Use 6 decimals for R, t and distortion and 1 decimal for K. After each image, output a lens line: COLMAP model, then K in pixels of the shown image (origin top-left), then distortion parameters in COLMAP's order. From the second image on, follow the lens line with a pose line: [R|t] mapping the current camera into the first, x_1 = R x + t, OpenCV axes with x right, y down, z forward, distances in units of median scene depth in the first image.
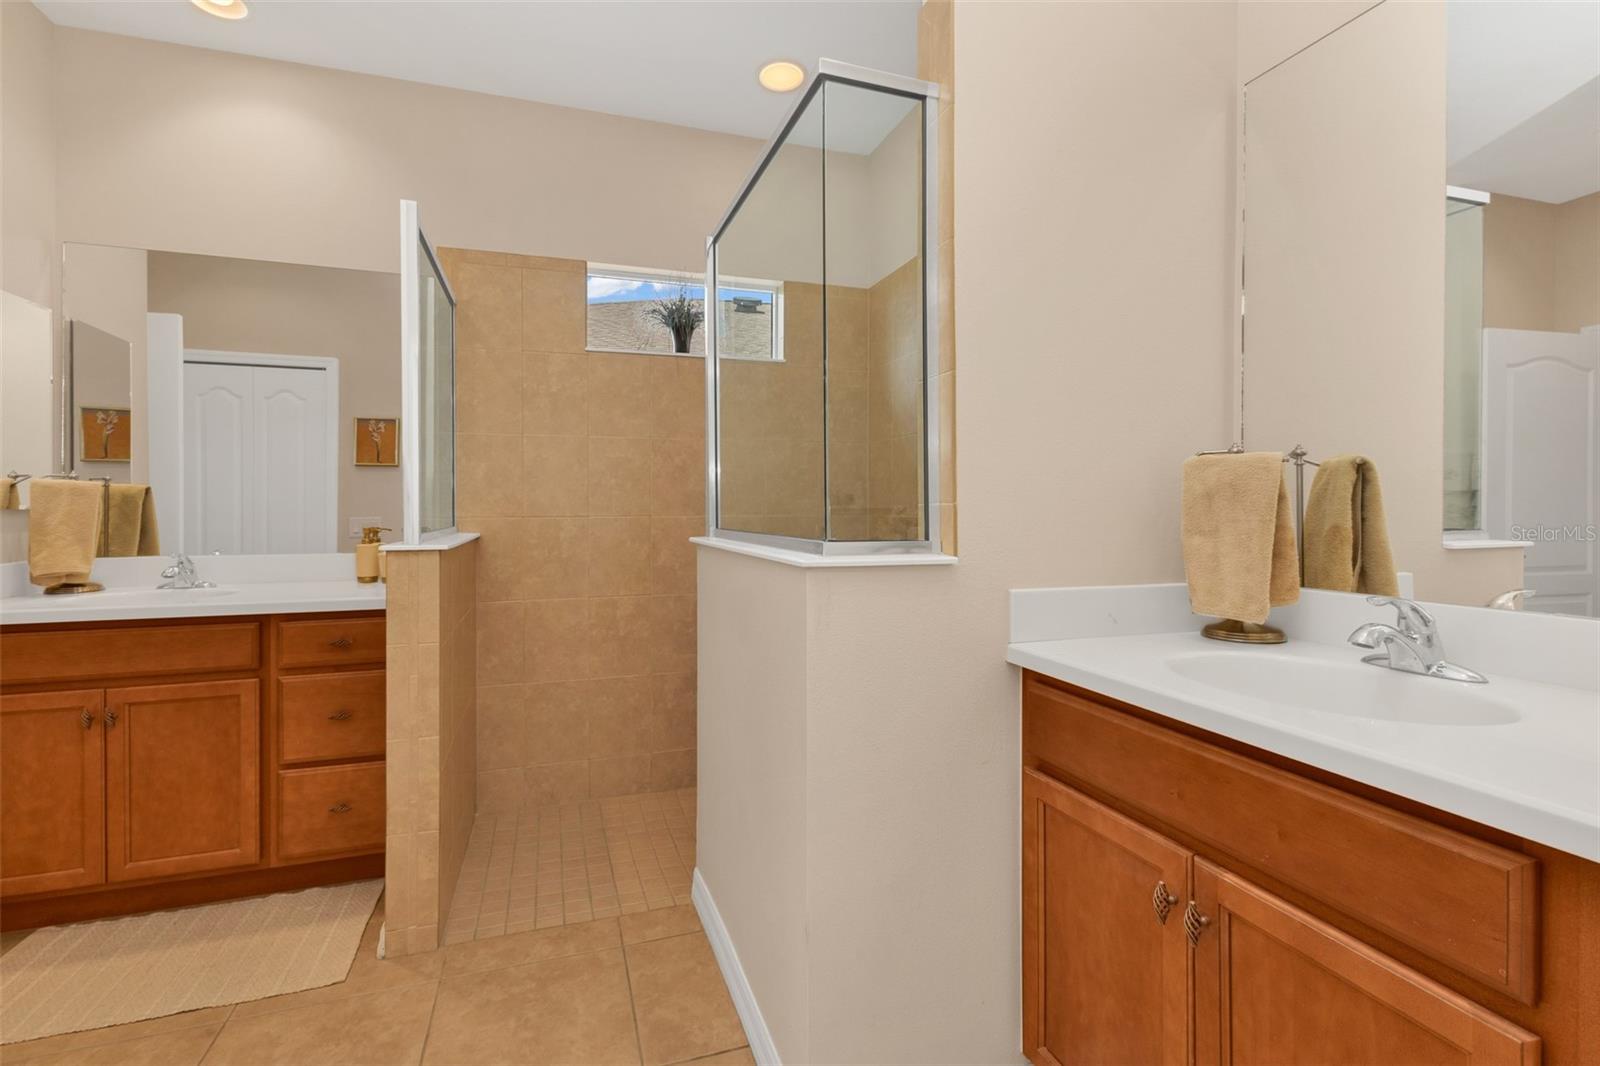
lens RADIAL K [[705.2, 0, 796.9], [0, 705.2, 528.5], [0, 0, 1]] dist [0.020304, -0.006144]
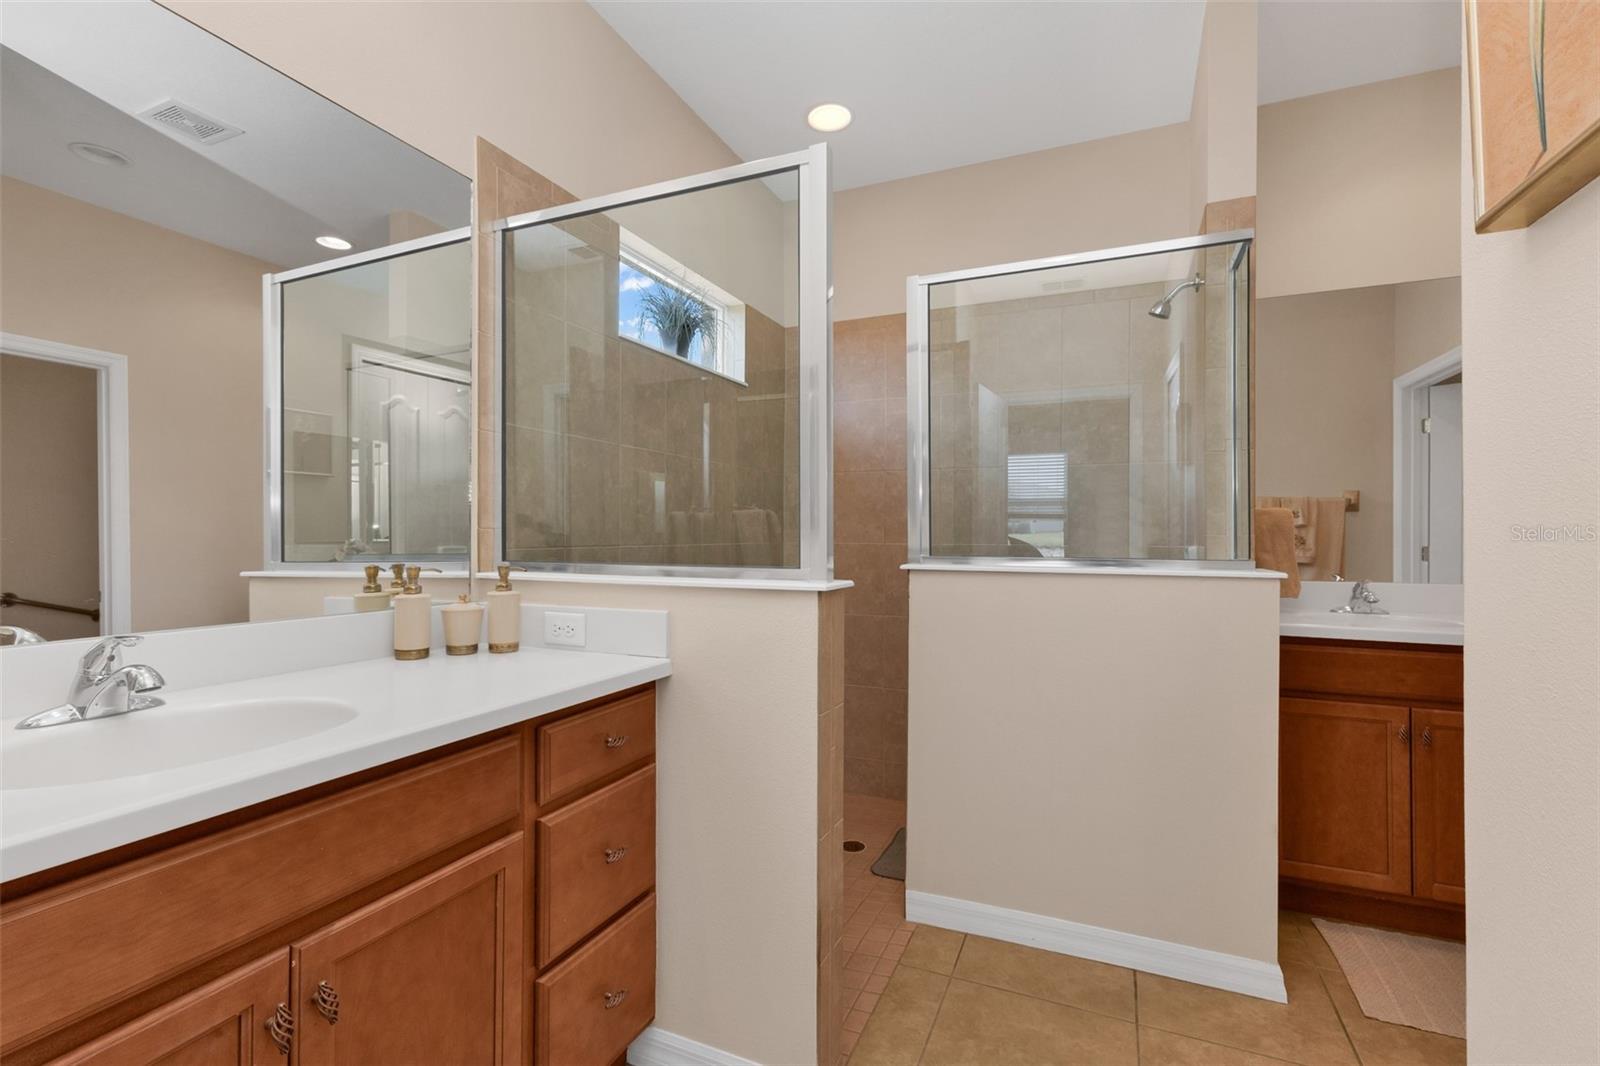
lens RADIAL K [[705.2, 0, 796.9], [0, 705.2, 528.5], [0, 0, 1]] dist [0.020304, -0.006144]
pose [[0.671125, 0.002889, 0.741339, -1.037143], [0.013800, 0.999770, -0.016389, -0.024535], [-0.741216, 0.021229, 0.670931, 0.439127]]
